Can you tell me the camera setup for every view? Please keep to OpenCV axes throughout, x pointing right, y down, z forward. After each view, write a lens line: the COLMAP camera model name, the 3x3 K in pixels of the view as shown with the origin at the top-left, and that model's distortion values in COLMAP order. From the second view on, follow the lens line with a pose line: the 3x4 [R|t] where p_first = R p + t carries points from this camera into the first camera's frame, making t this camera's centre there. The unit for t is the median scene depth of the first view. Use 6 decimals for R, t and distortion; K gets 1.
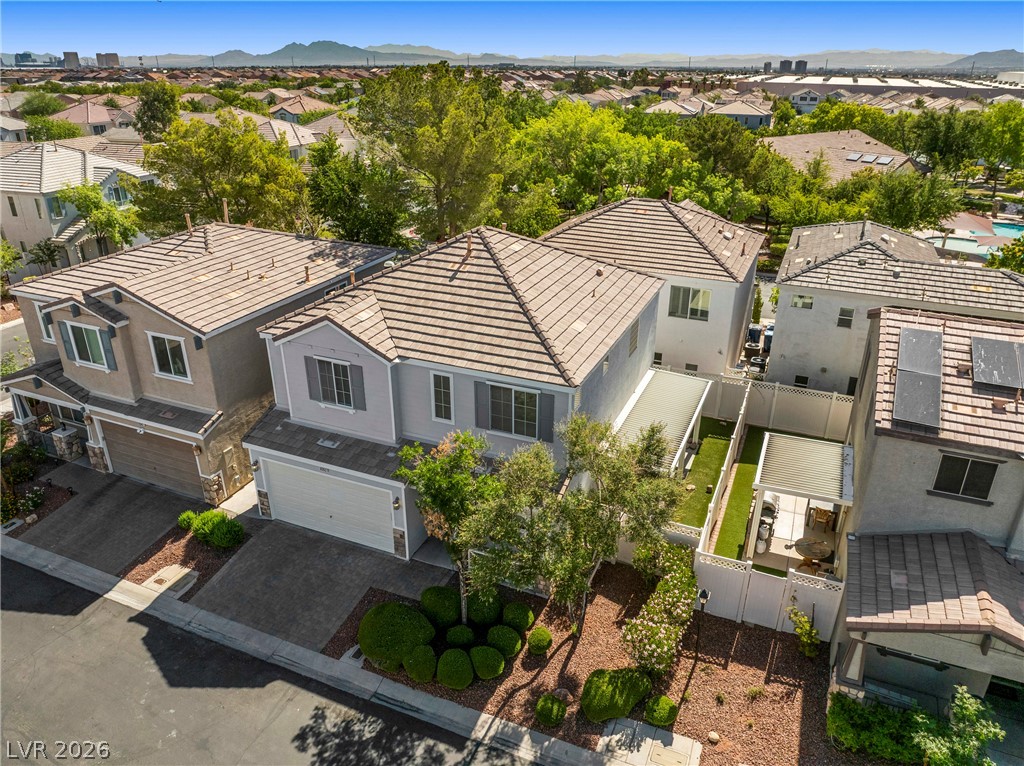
lens RADIAL K [[722.3, 0, 515.3], [0, 722.3, 383.0], [0, 0, 1]] dist [-0.052562, 0.026313]
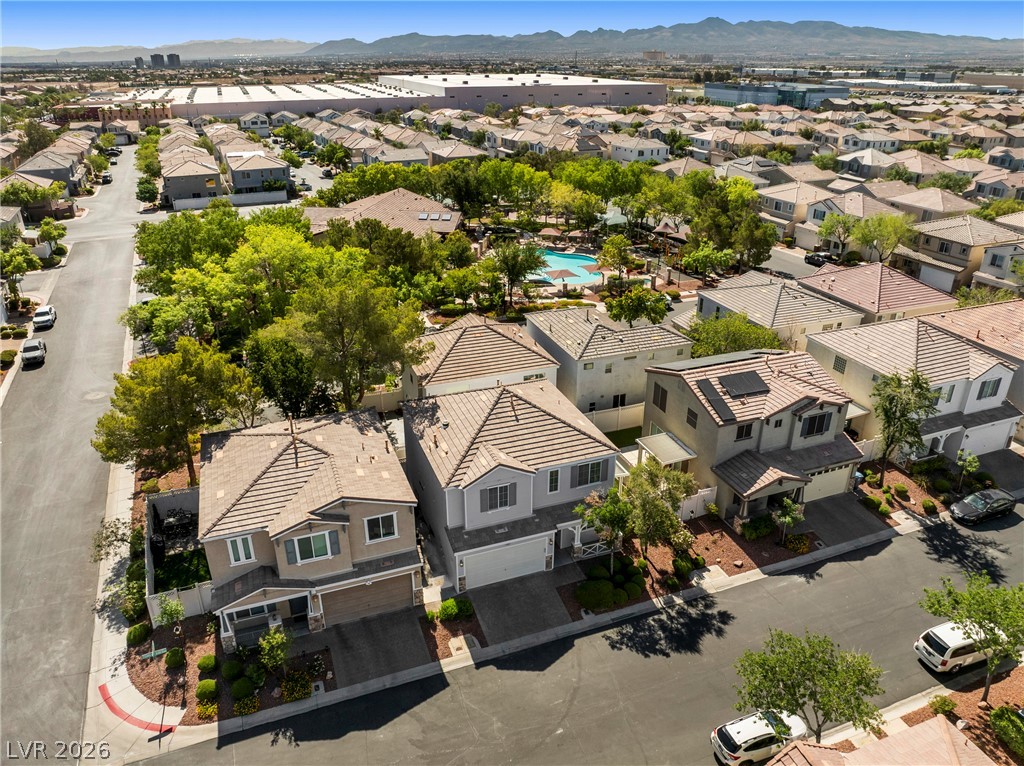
lens RADIAL K [[718.7, 0, 516.3], [0, 718.7, 385.6], [0, 0, 1]] dist [-0.032045, -0.000213]
pose [[0.716879, -0.300084, 0.629313, -1.250783], [0.290360, 0.949131, 0.121825, -0.465988], [-0.633858, 0.095393, 0.767544, -0.429800]]
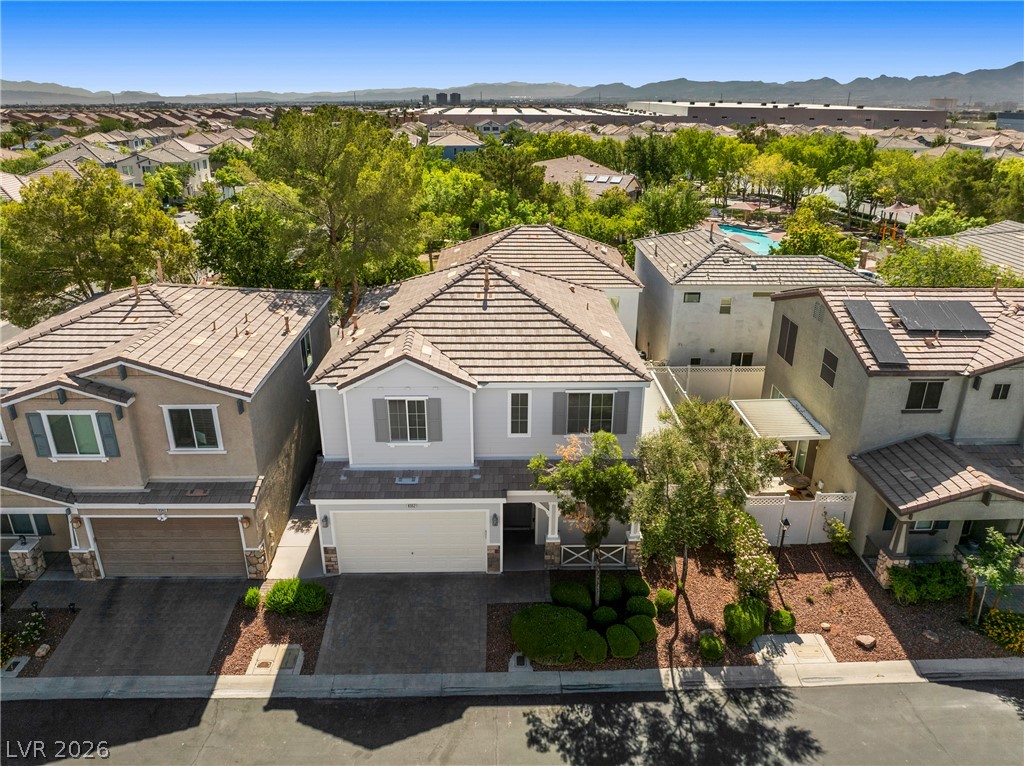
lens RADIAL K [[722.3, 0, 515.3], [0, 722.3, 383.0], [0, 0, 1]] dist [-0.052562, 0.026313]
pose [[0.908401, -0.157045, 0.387484, -0.493818], [0.172997, 0.984902, -0.006391, -0.018728], [-0.380630, 0.072839, 0.921854, -0.004141]]
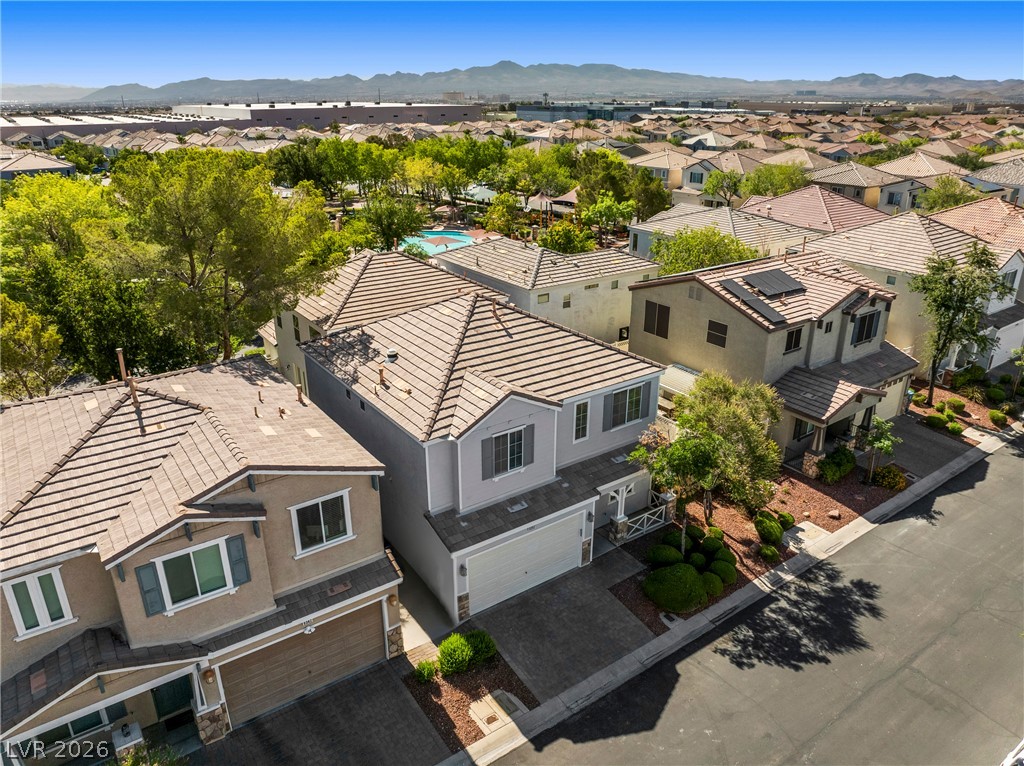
lens RADIAL K [[722.3, 0, 515.3], [0, 722.3, 383.0], [0, 0, 1]] dist [-0.052562, 0.026313]
pose [[0.518352, -0.325840, 0.790658, -1.056027], [0.357312, 0.922515, 0.145927, -0.247051], [-0.776943, 0.206870, 0.594613, 0.322362]]
